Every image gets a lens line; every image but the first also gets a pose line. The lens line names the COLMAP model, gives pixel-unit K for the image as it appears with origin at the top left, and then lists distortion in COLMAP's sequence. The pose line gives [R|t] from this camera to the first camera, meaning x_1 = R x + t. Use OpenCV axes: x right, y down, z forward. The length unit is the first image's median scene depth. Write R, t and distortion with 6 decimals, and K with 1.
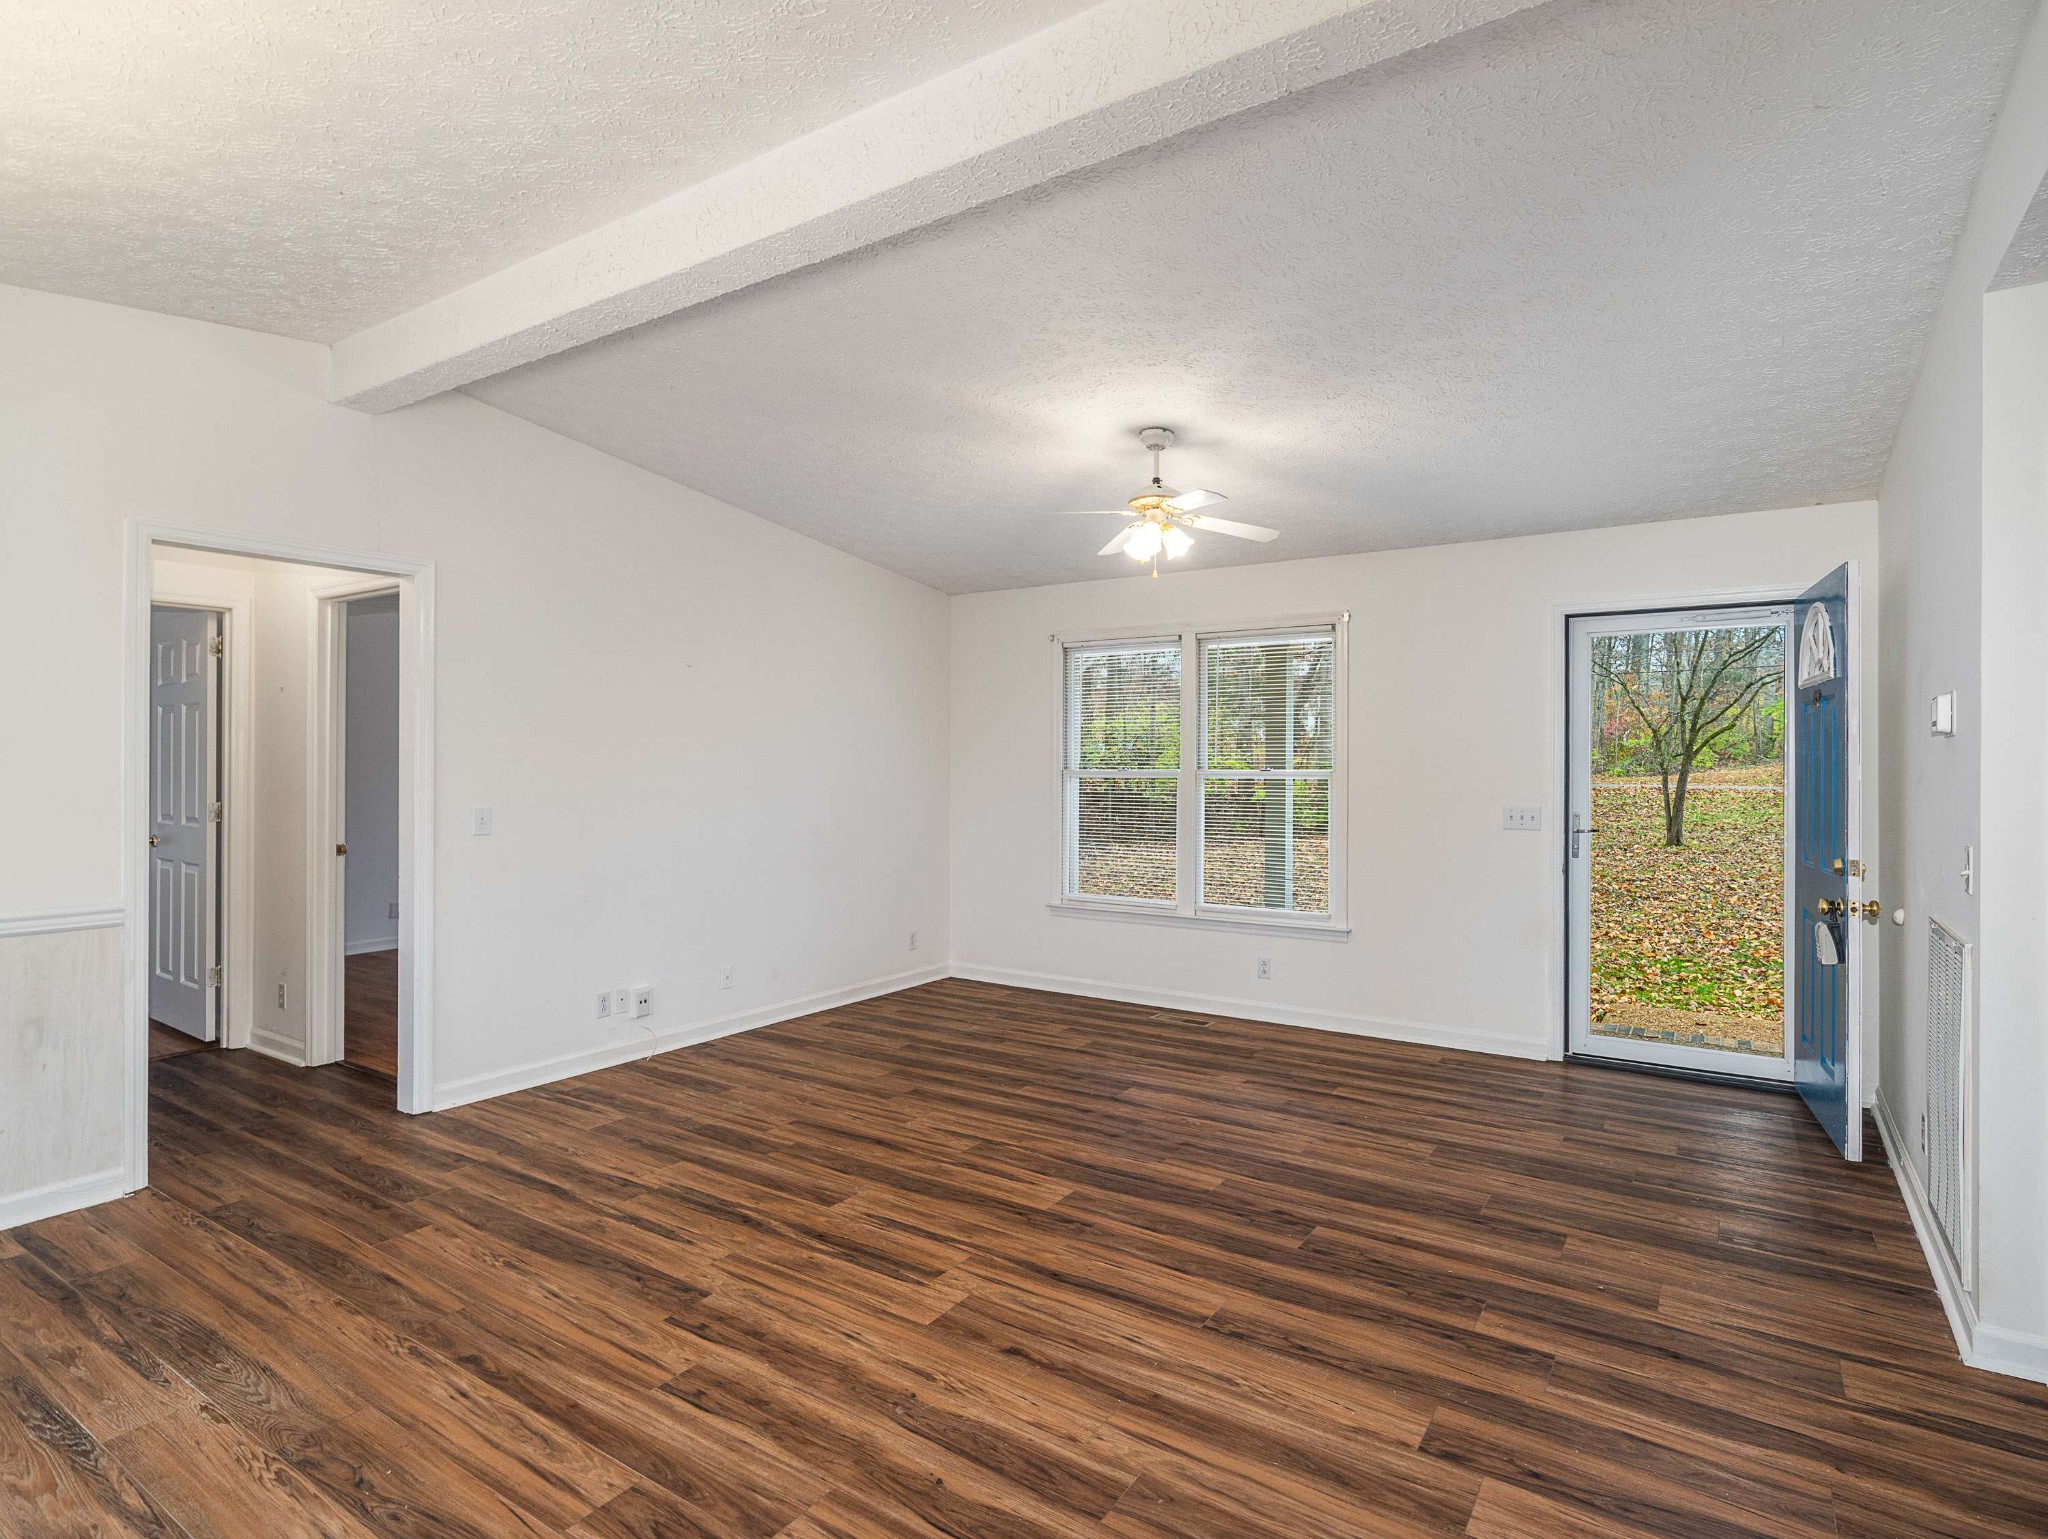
lens RADIAL K [[1067.2, 0, 1037.8], [0, 1067.2, 766.2], [0, 0, 1]] dist [-0.005959, 0.002155]
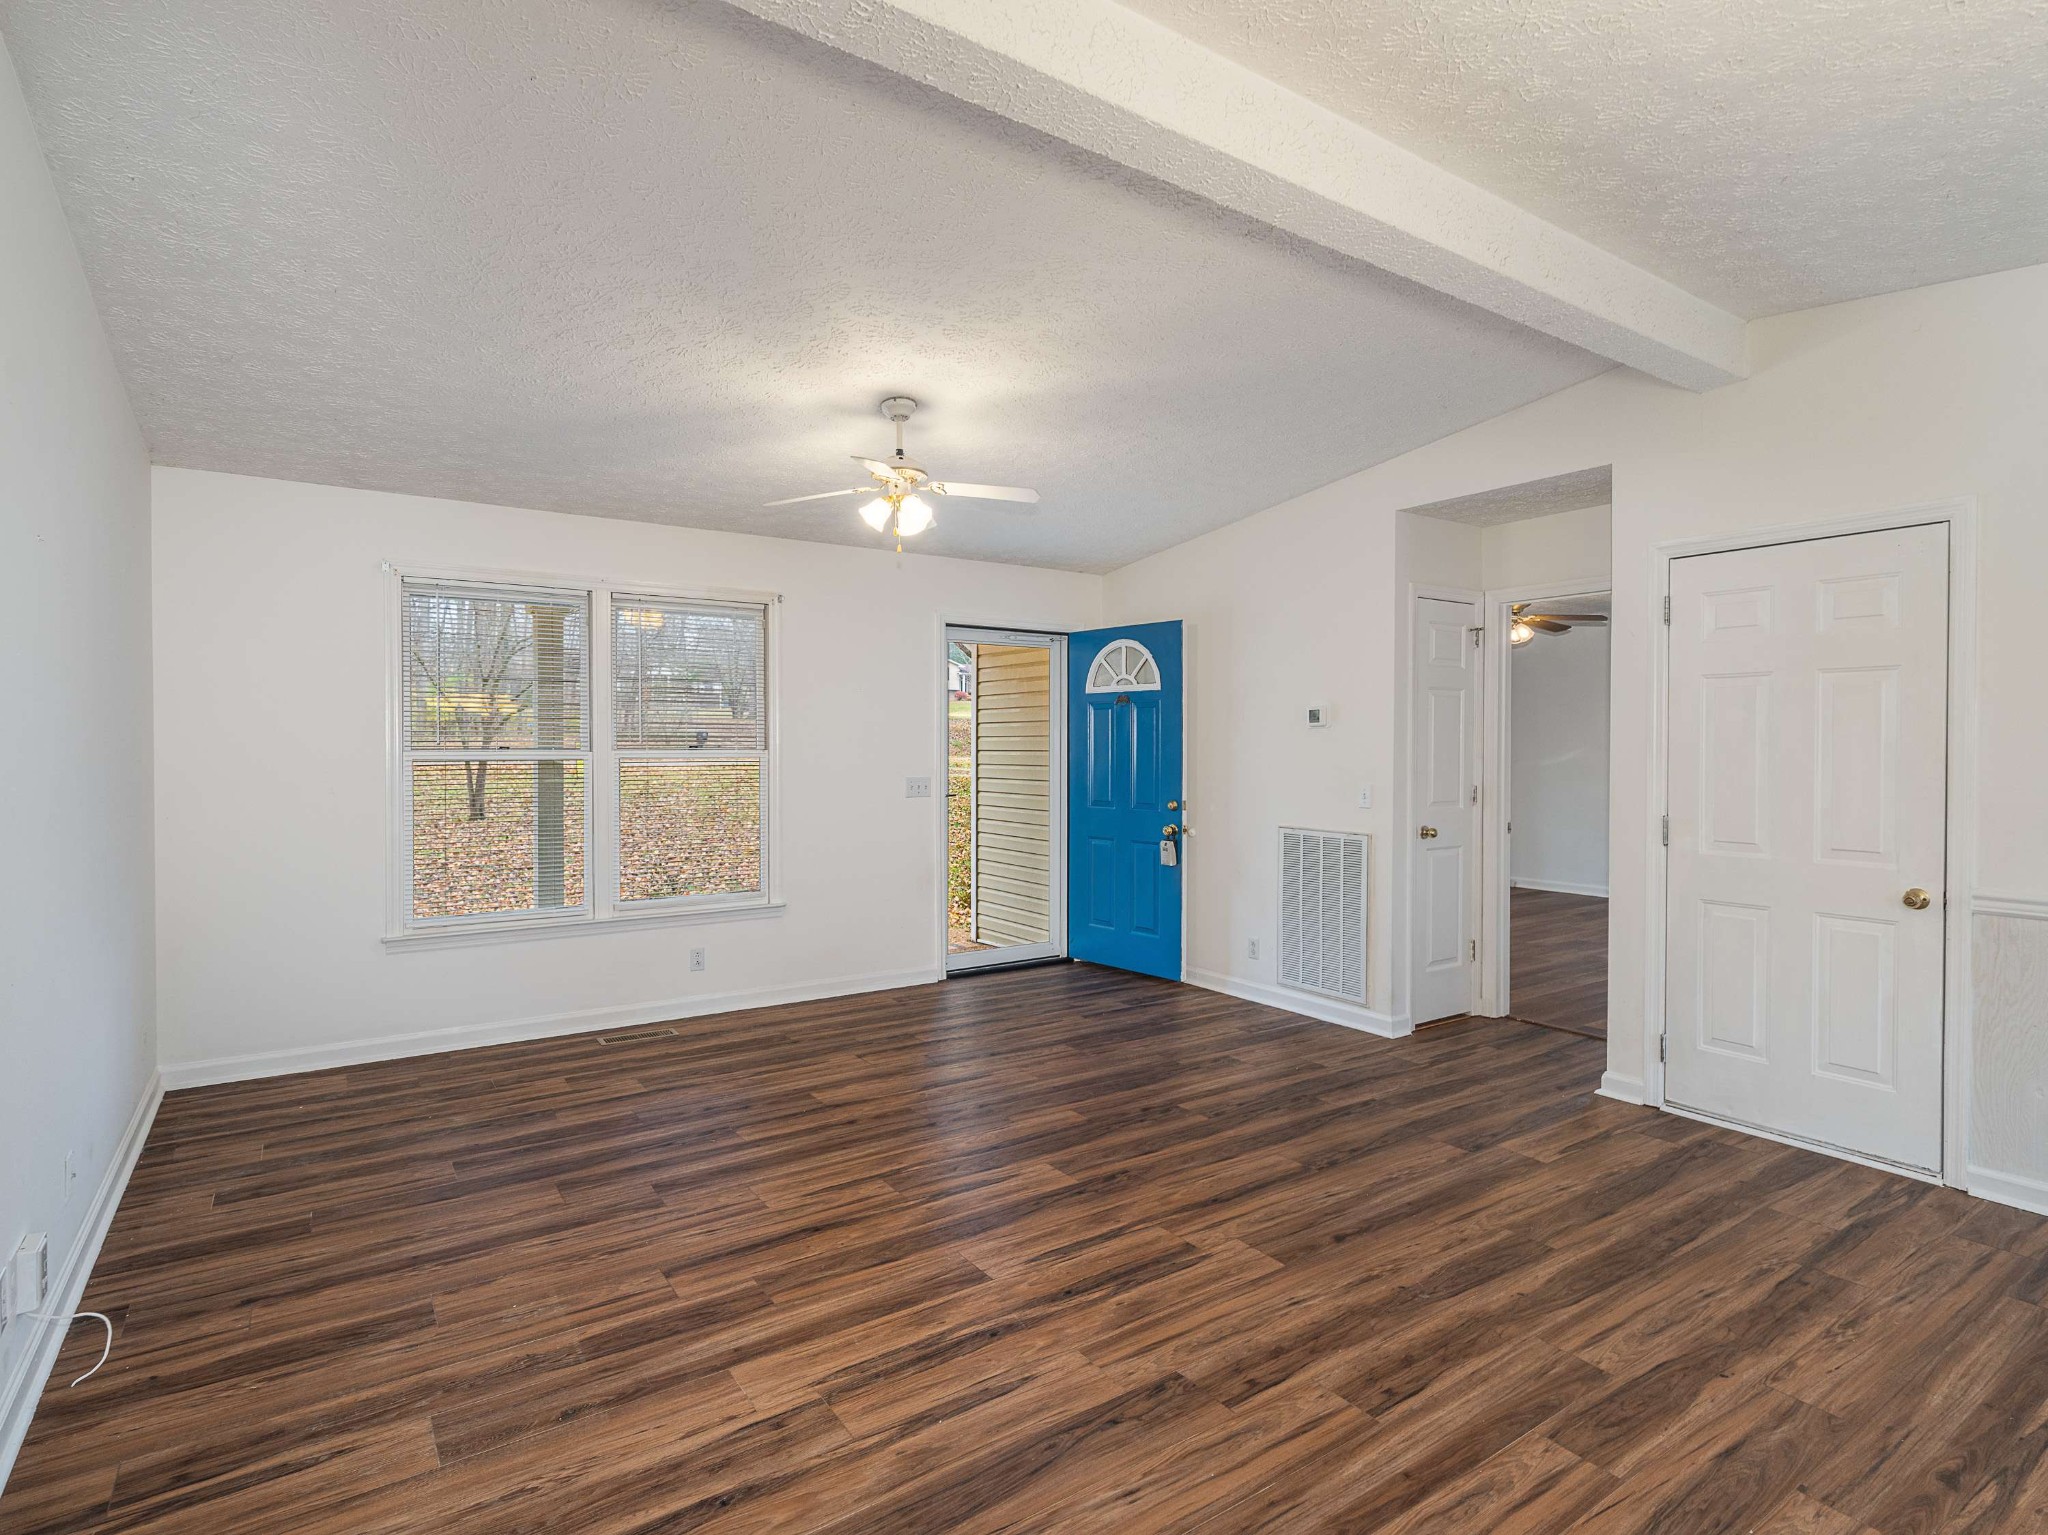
lens RADIAL K [[1056.0, 0, 1020.7], [0, 1056.0, 754.9], [0, 0, 1]] dist [-0.006490, 0.002379]
pose [[0.382738, -0.012568, 0.923772, -0.957649], [0.002826, 0.999919, 0.012433, -0.003095], [-0.923853, -0.002149, 0.382742, 0.682342]]
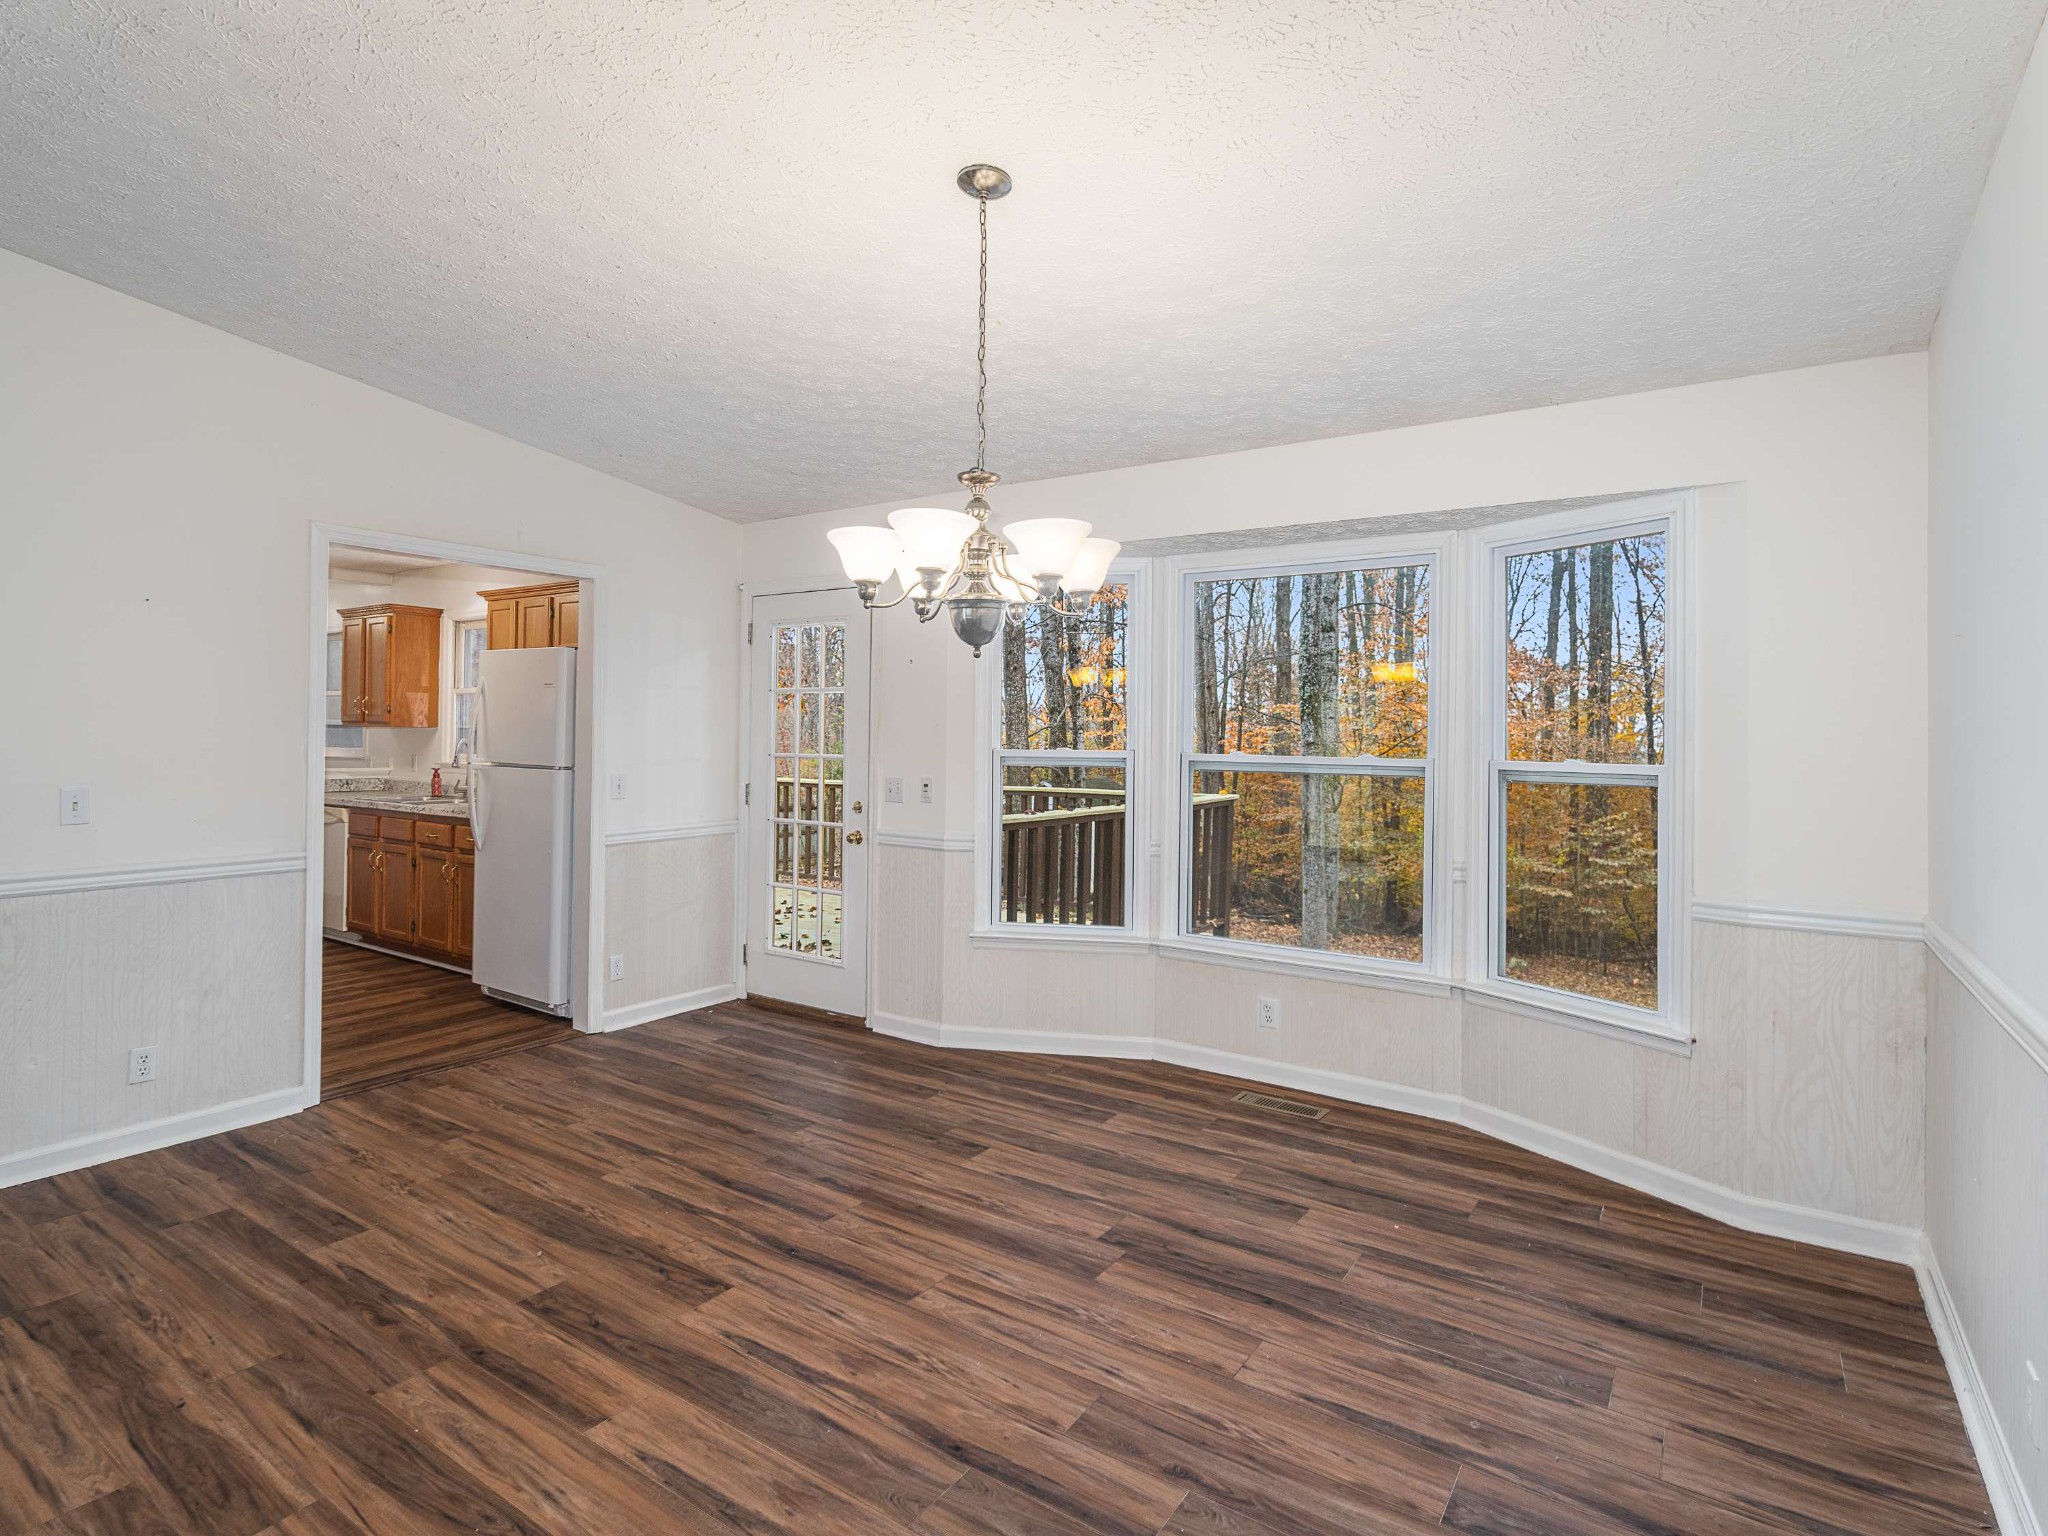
lens RADIAL K [[1046.8, 0, 1026.9], [0, 1046.8, 717.6], [0, 0, 1]] dist [-0.004572, 0.002323]
pose [[-0.999781, -0.016604, 0.012711, -0.658896], [-0.016808, 0.999728, -0.016142, -0.006057], [-0.012440, -0.016352, -0.999789, 1.176392]]
